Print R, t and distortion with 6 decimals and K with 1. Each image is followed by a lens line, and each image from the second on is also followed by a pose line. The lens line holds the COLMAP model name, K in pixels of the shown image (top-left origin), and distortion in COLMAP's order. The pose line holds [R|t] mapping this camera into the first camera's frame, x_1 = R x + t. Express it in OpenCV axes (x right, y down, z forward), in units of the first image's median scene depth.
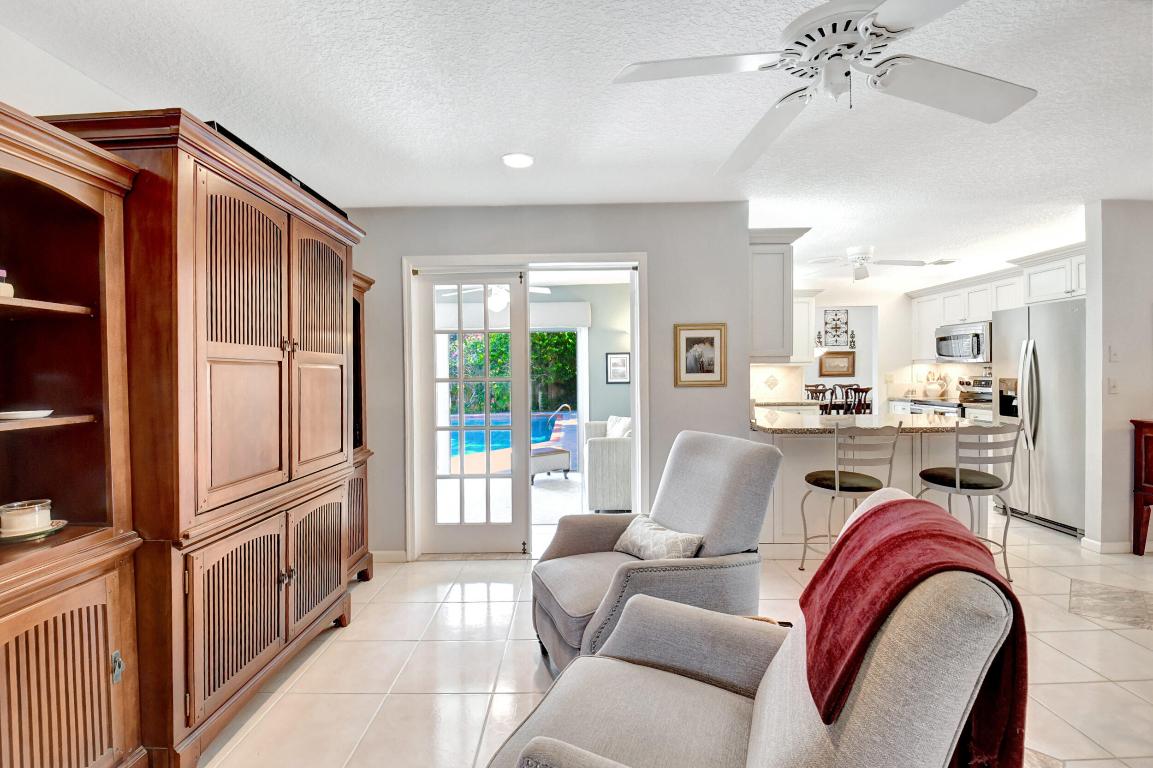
lens RADIAL K [[515.0, 0, 570.4], [0, 515.0, 375.6], [0, 0, 1]] dist [-0.026205, -0.001149]
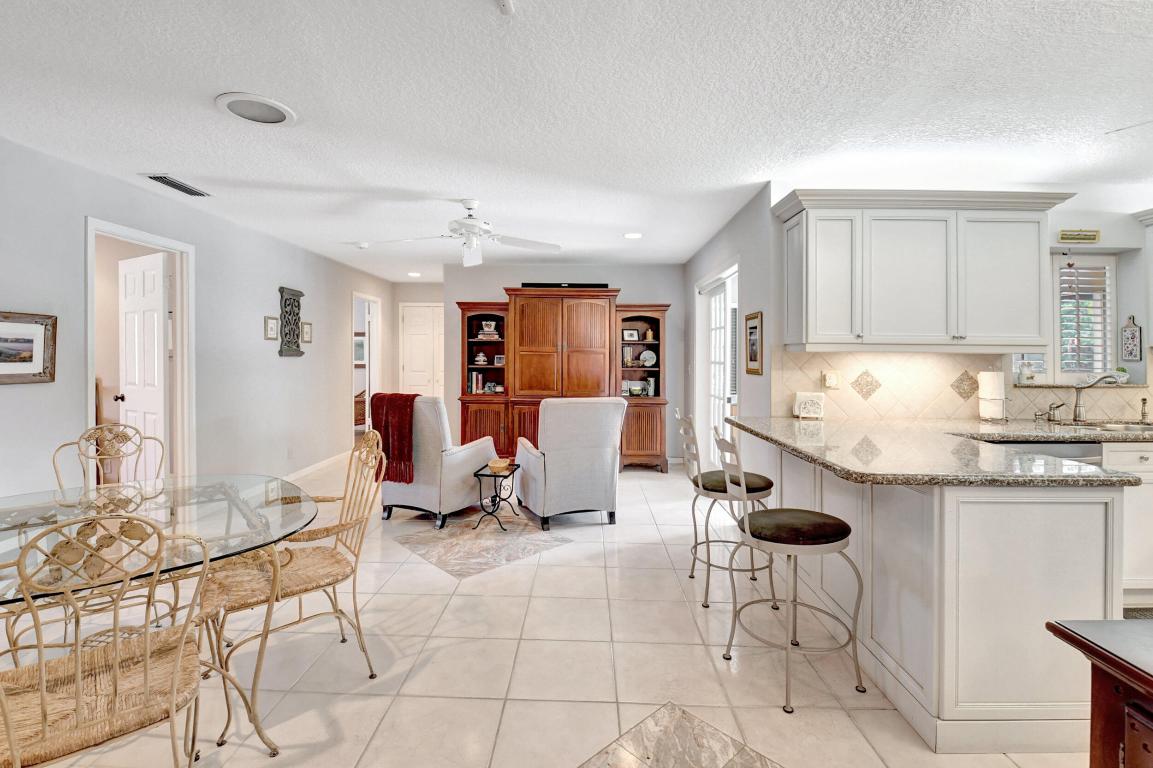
lens RADIAL K [[516.5, 0, 572.0], [0, 516.5, 357.6], [0, 0, 1]] dist [0.009347, -0.026607]
pose [[0.002843, 0.013956, -0.999899, 1.051391], [-0.013672, 0.999810, 0.013916, -0.016901], [0.999902, 0.013631, 0.003033, 0.513312]]
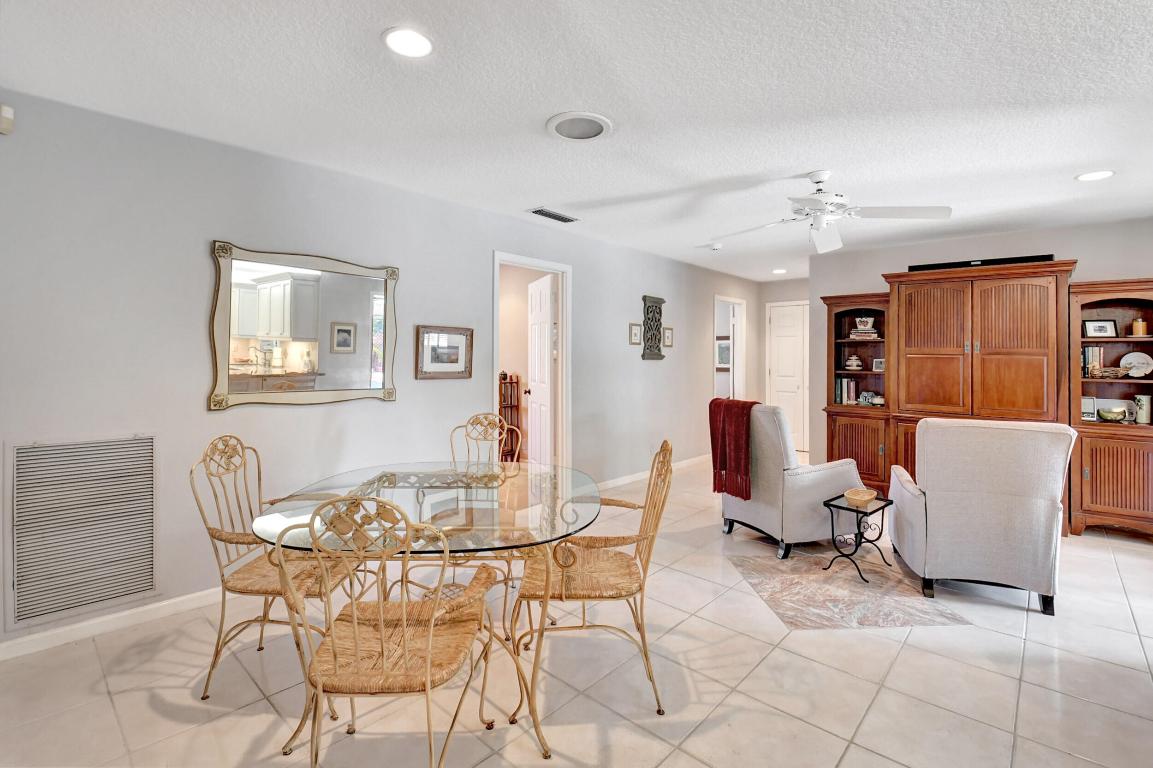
lens RADIAL K [[516.5, 0, 572.0], [0, 516.5, 357.6], [0, 0, 1]] dist [0.009347, -0.026607]
pose [[-0.657072, 0.005941, -0.753804, 0.949833], [-0.006192, 0.999893, 0.013279, -0.015018], [0.753802, 0.013393, -0.656965, 0.558541]]
